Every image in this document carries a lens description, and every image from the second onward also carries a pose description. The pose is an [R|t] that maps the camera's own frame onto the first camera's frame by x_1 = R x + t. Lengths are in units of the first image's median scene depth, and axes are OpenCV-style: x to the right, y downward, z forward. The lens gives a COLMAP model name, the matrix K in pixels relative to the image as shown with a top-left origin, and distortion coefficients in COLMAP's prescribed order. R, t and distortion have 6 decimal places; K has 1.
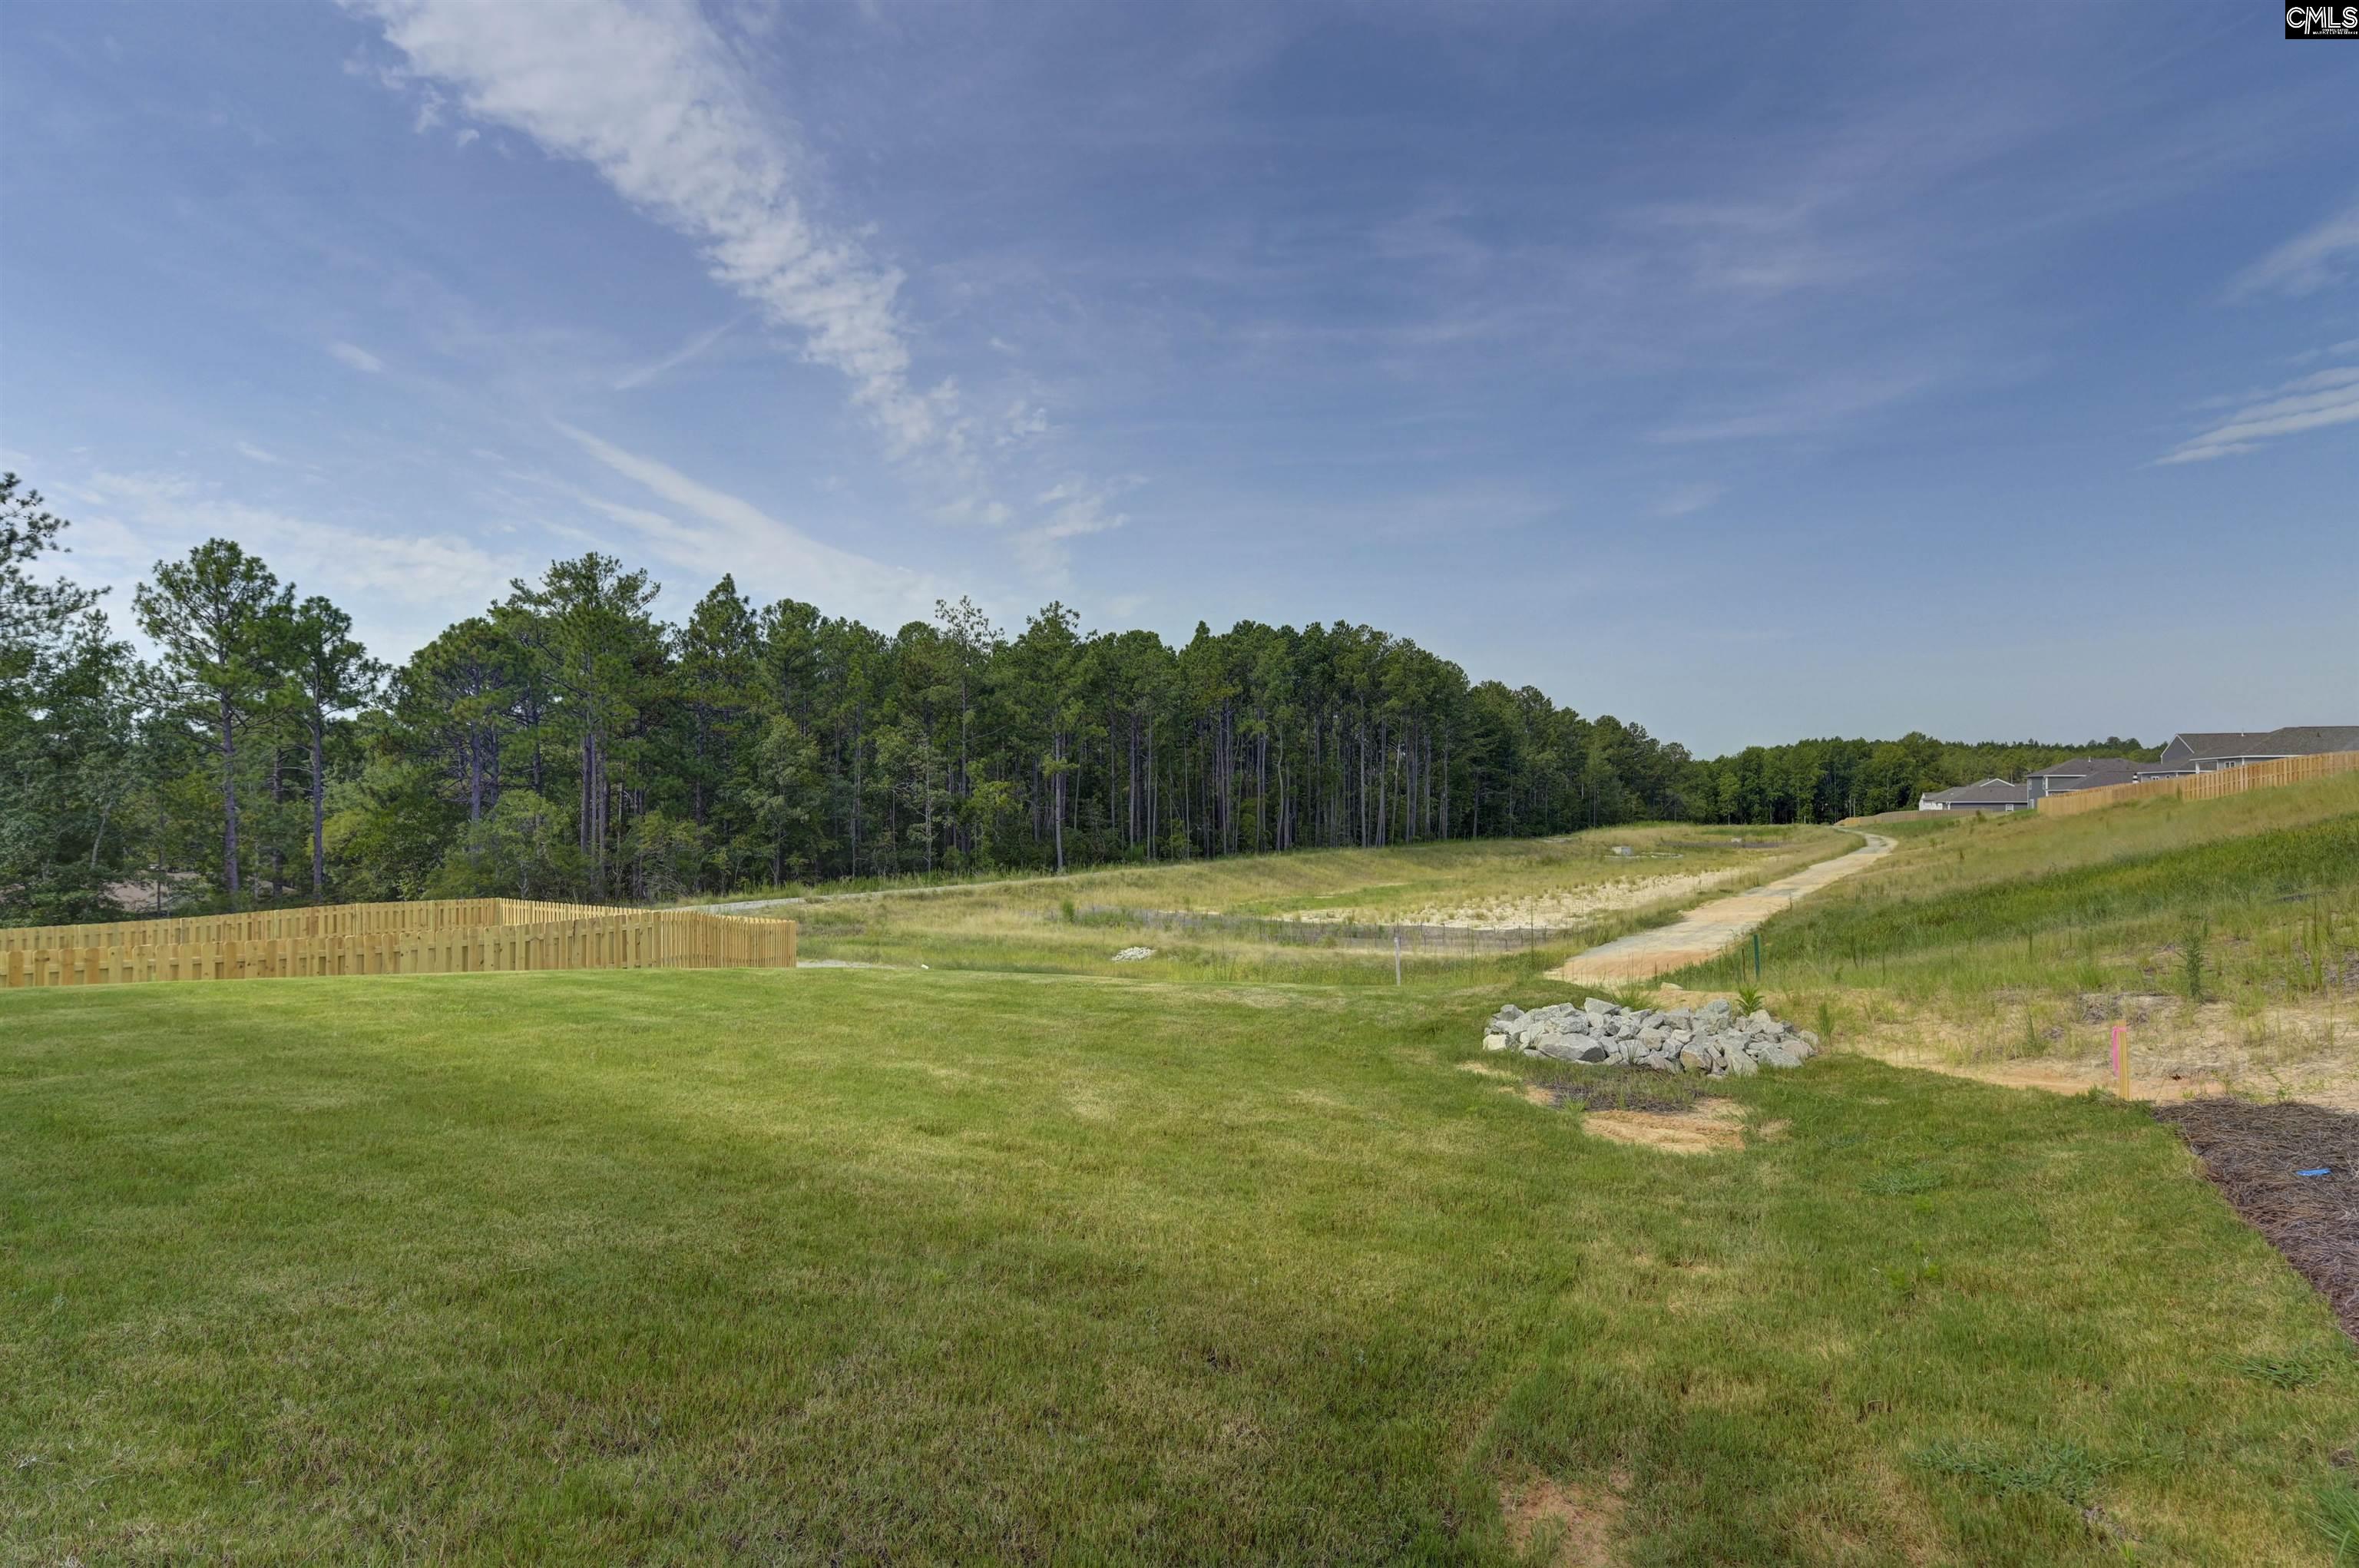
lens RADIAL K [[1185.0, 0, 1189.8], [0, 1185.0, 787.1], [0, 0, 1]] dist [0.004151, -0.004375]
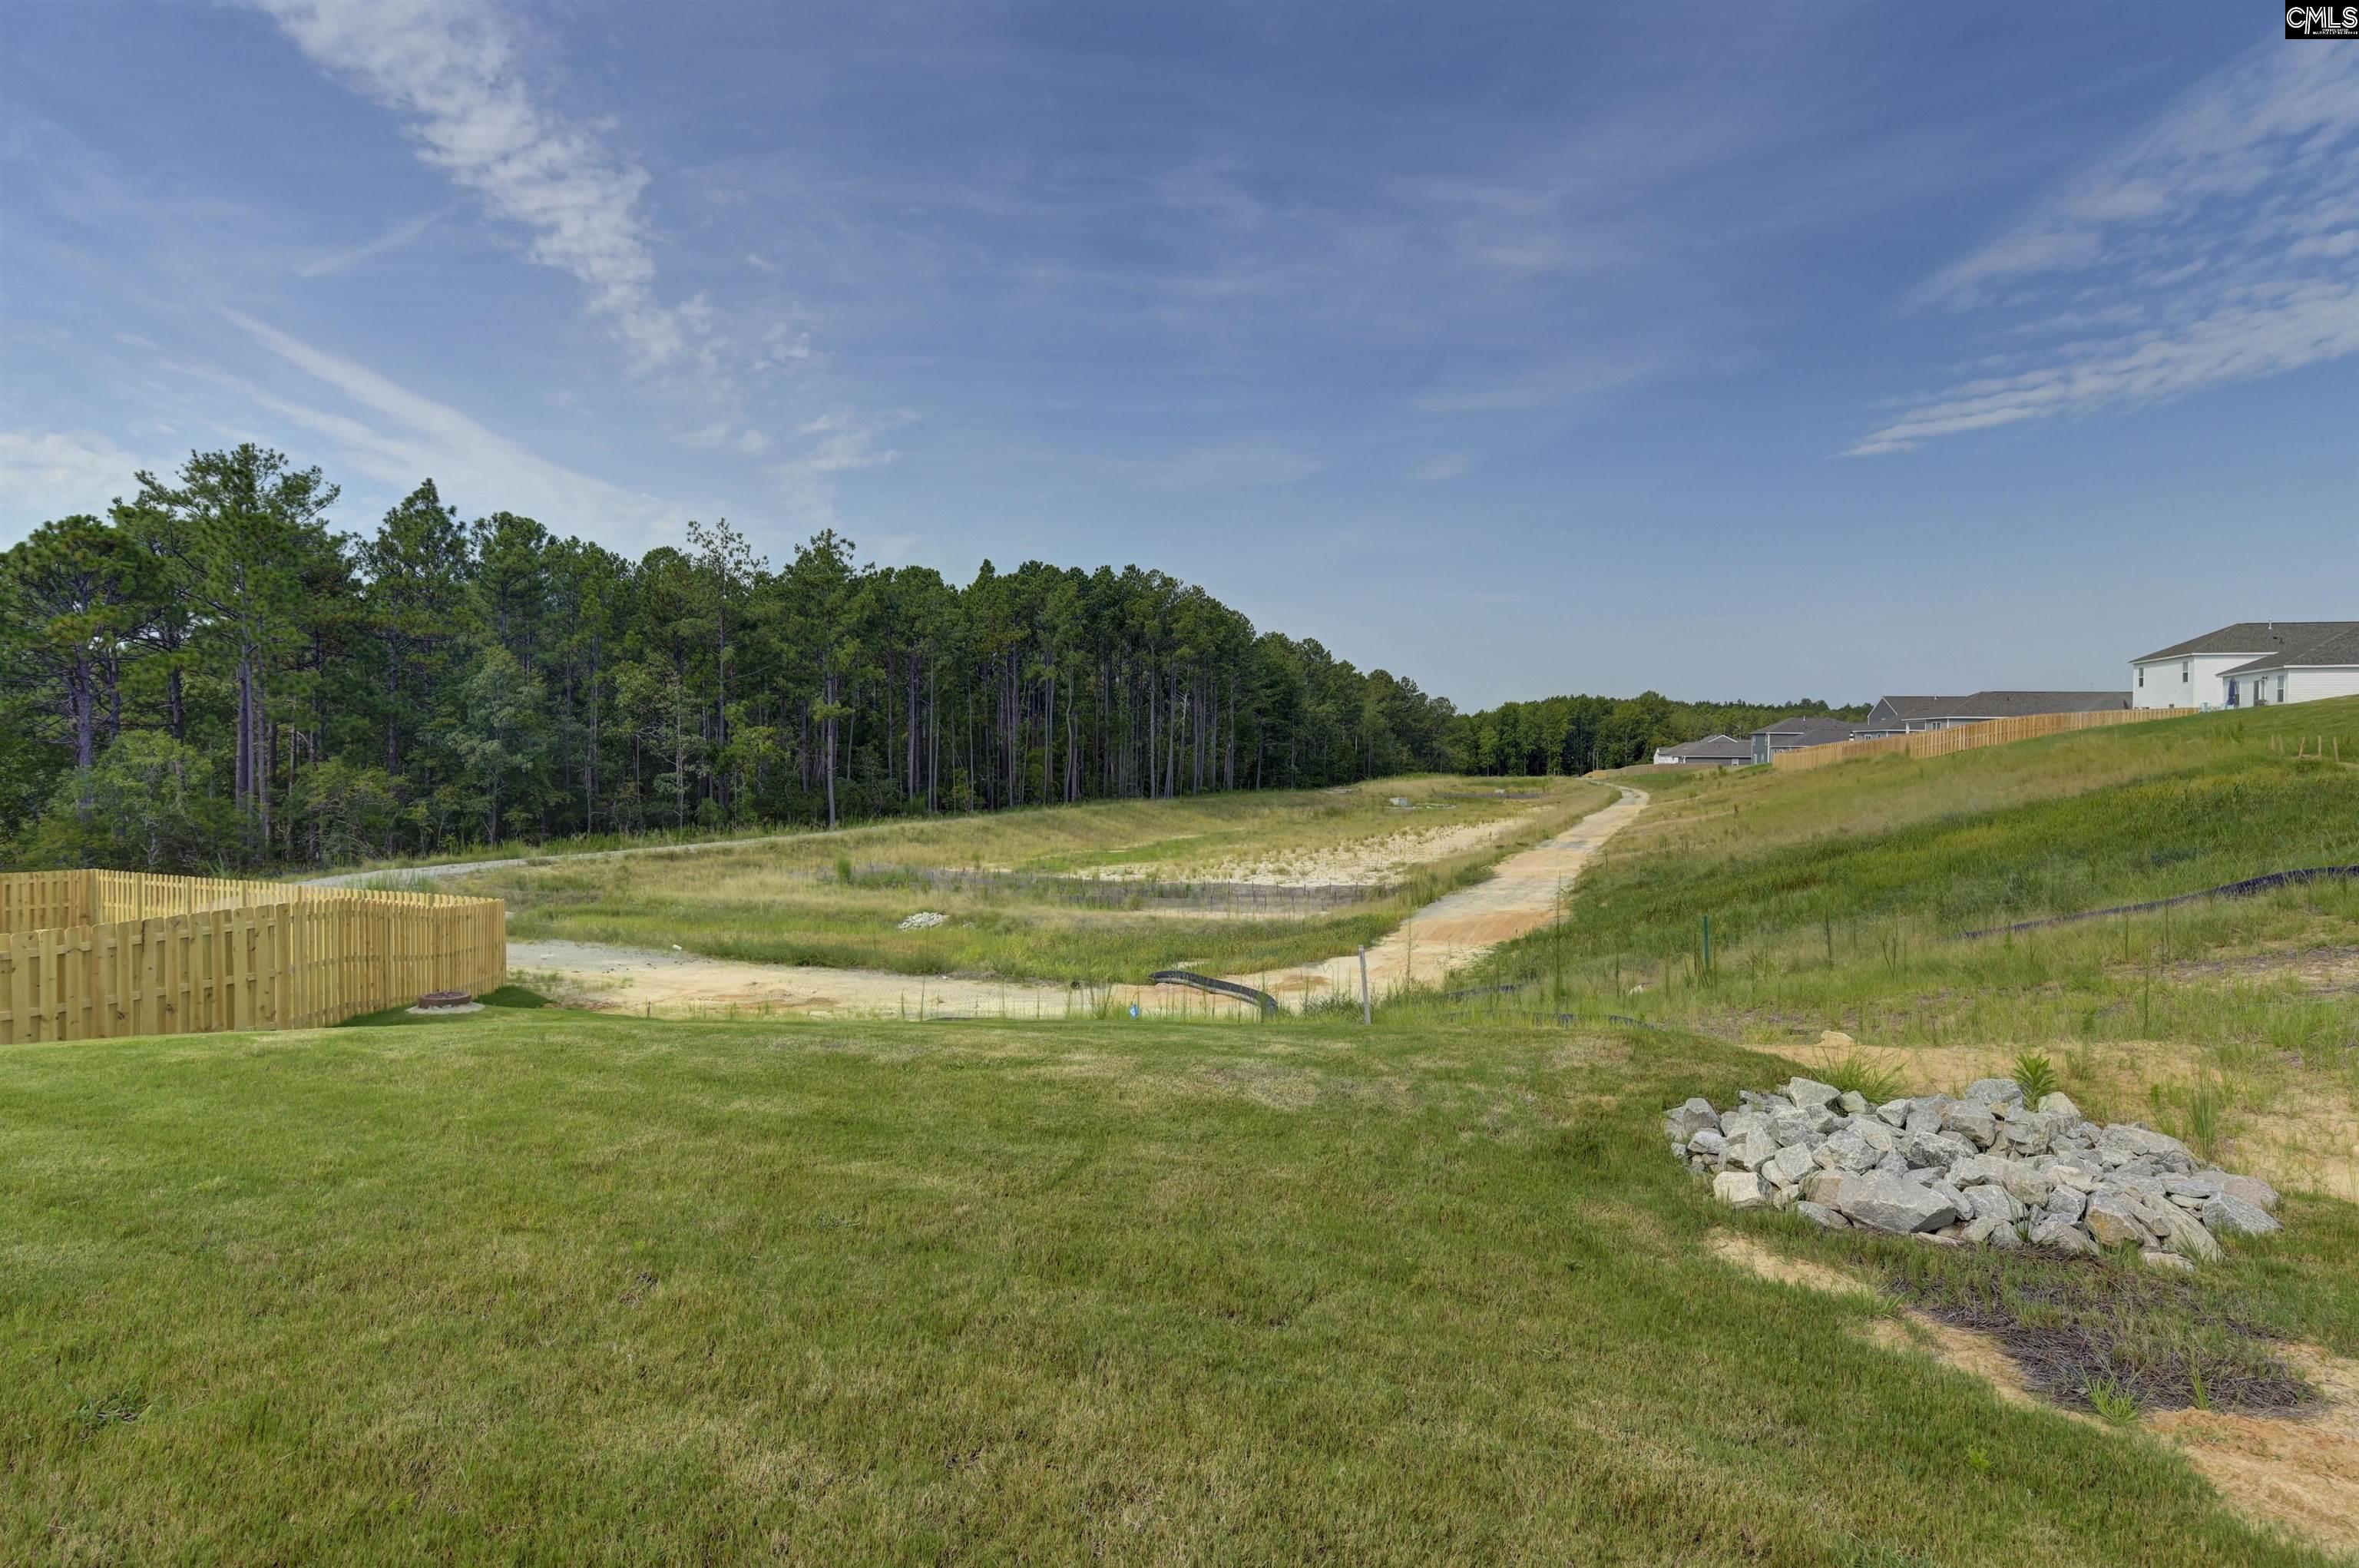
lens RADIAL K [[1185.0, 0, 1186.6], [0, 1185.0, 770.2], [0, 0, 1]] dist [0.004151, -0.004375]
pose [[0.982260, 0.005201, 0.187453, -0.009779], [-0.010607, 0.999556, 0.027852, -0.000194], [-0.187225, -0.029346, 0.981879, 0.039907]]
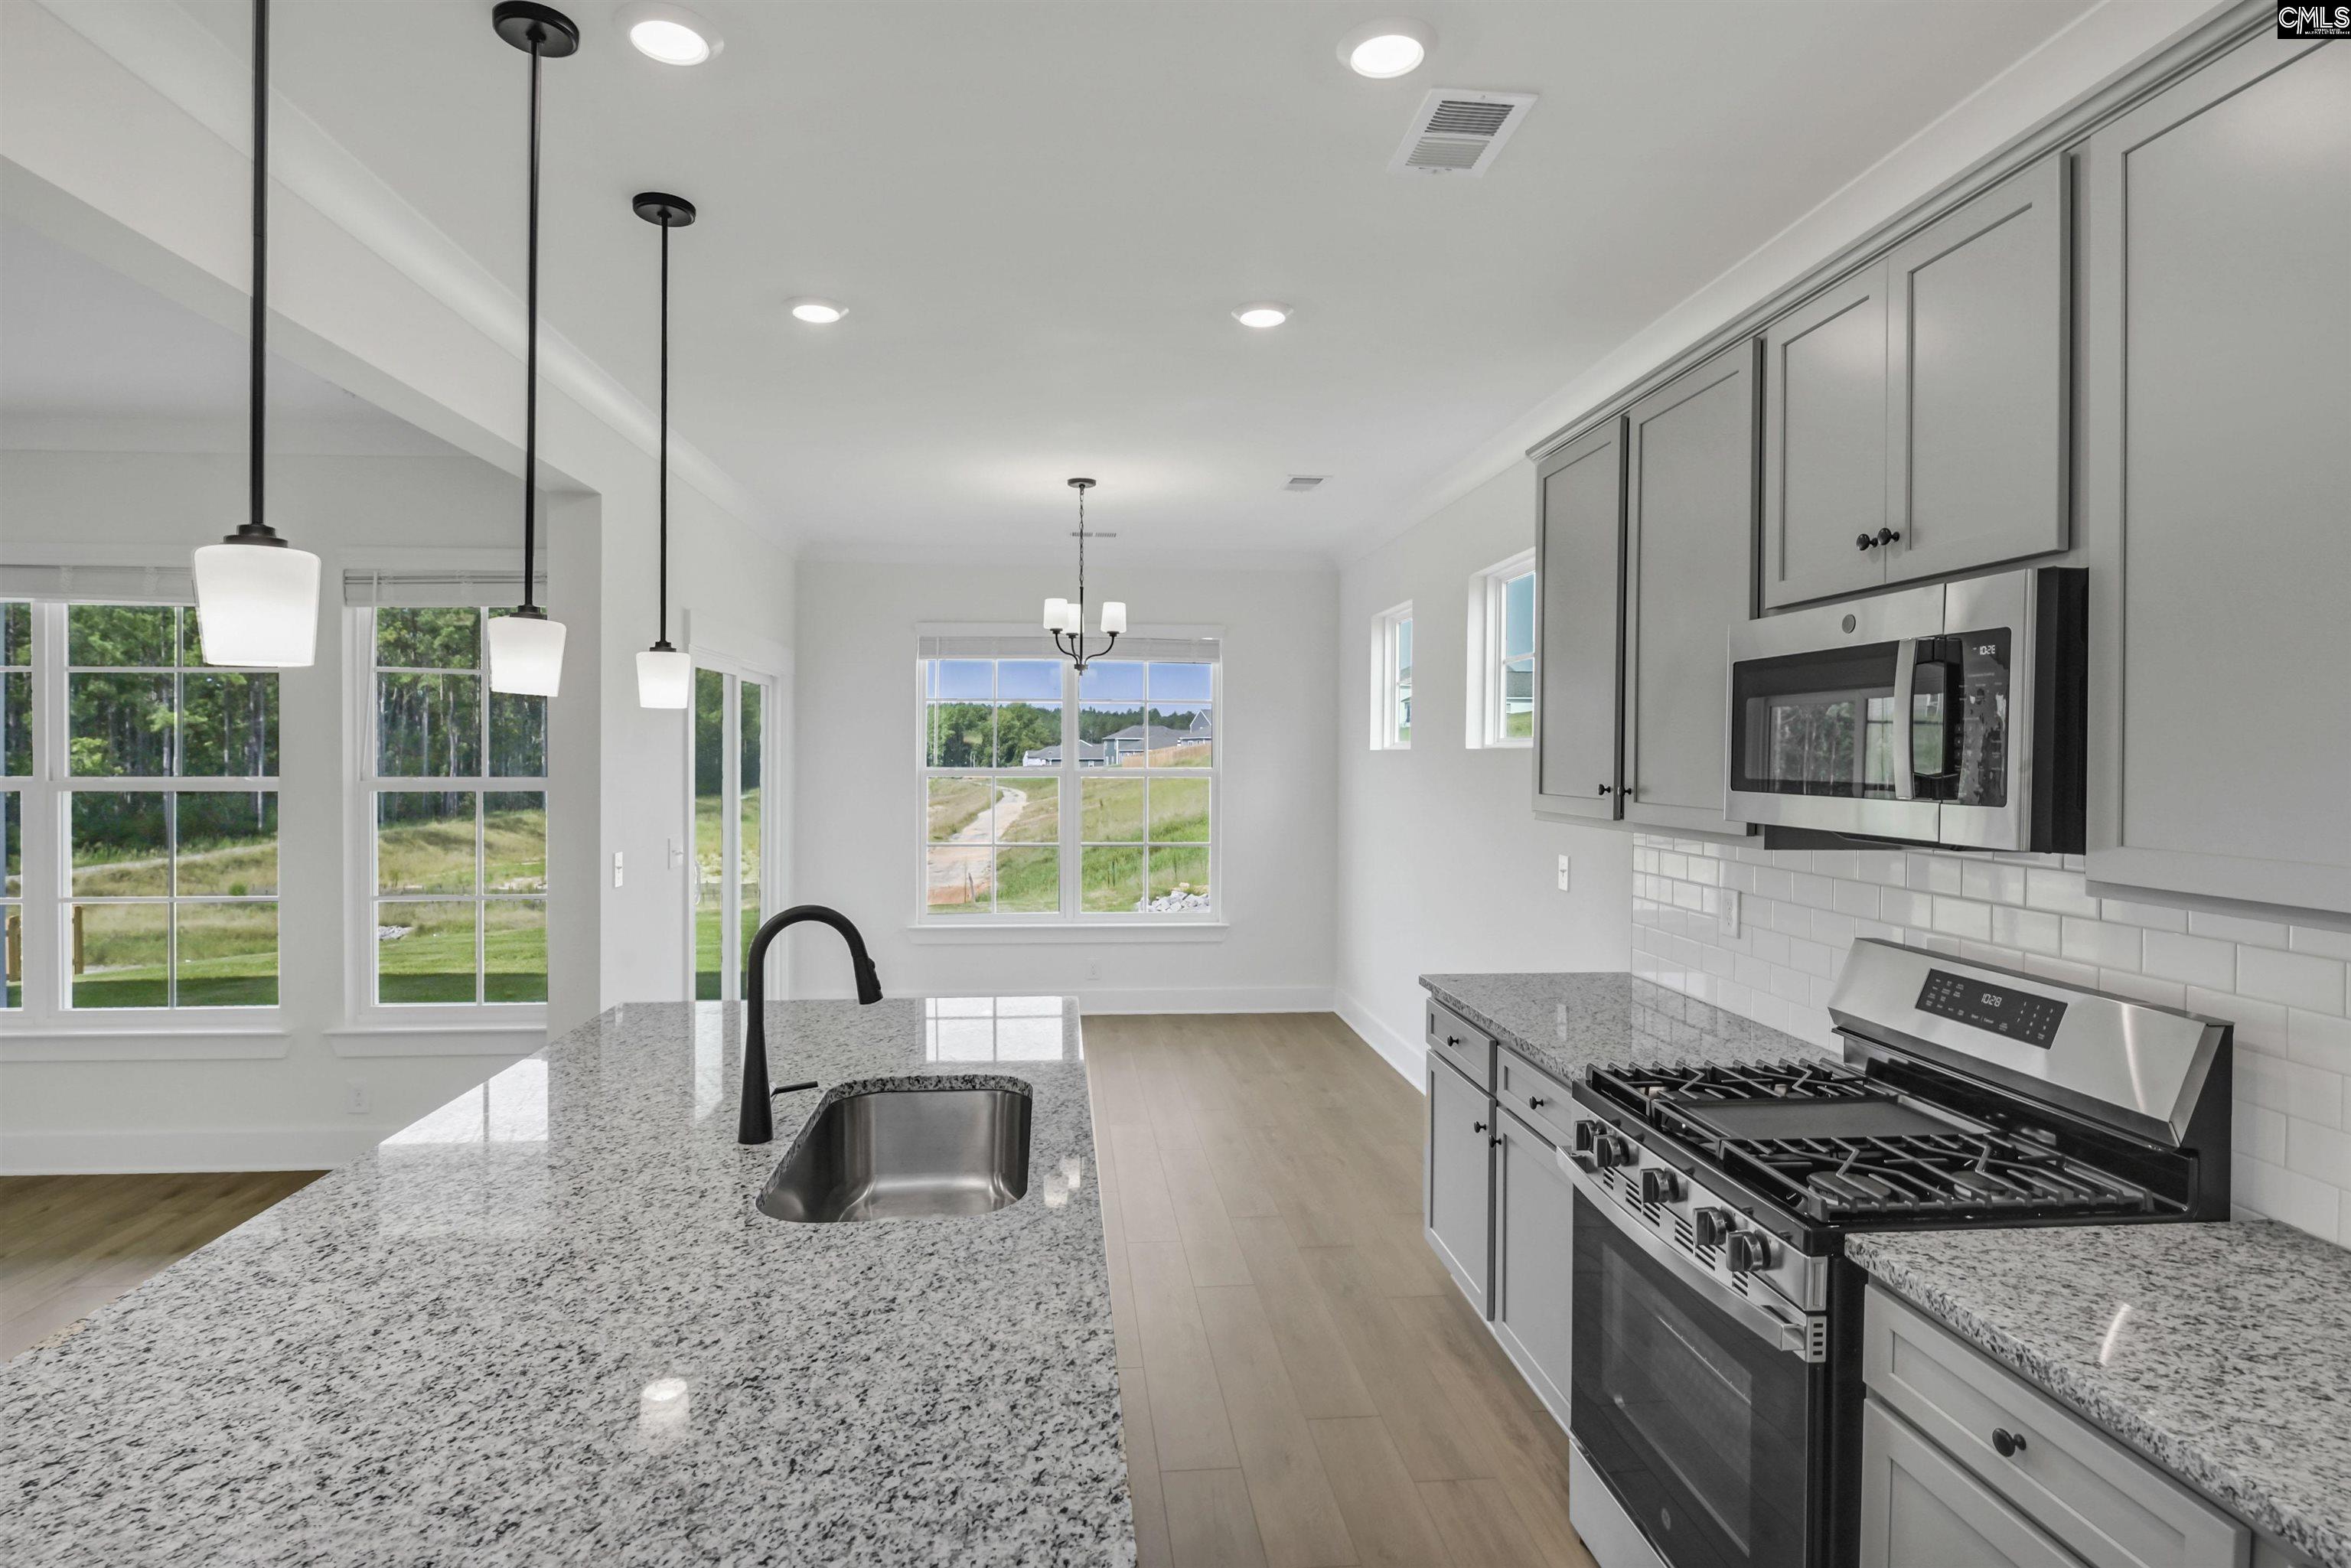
lens RADIAL K [[1199.3, 0, 1135.0], [0, 1199.3, 756.7], [0, 0, 1]] dist [0.003876, -0.007535]
pose [[0.788302, -0.000202, 0.615289, -0.075884], [-0.007330, 0.999926, 0.009719, -0.003809], [-0.615245, -0.012172, 0.788242, -0.036885]]
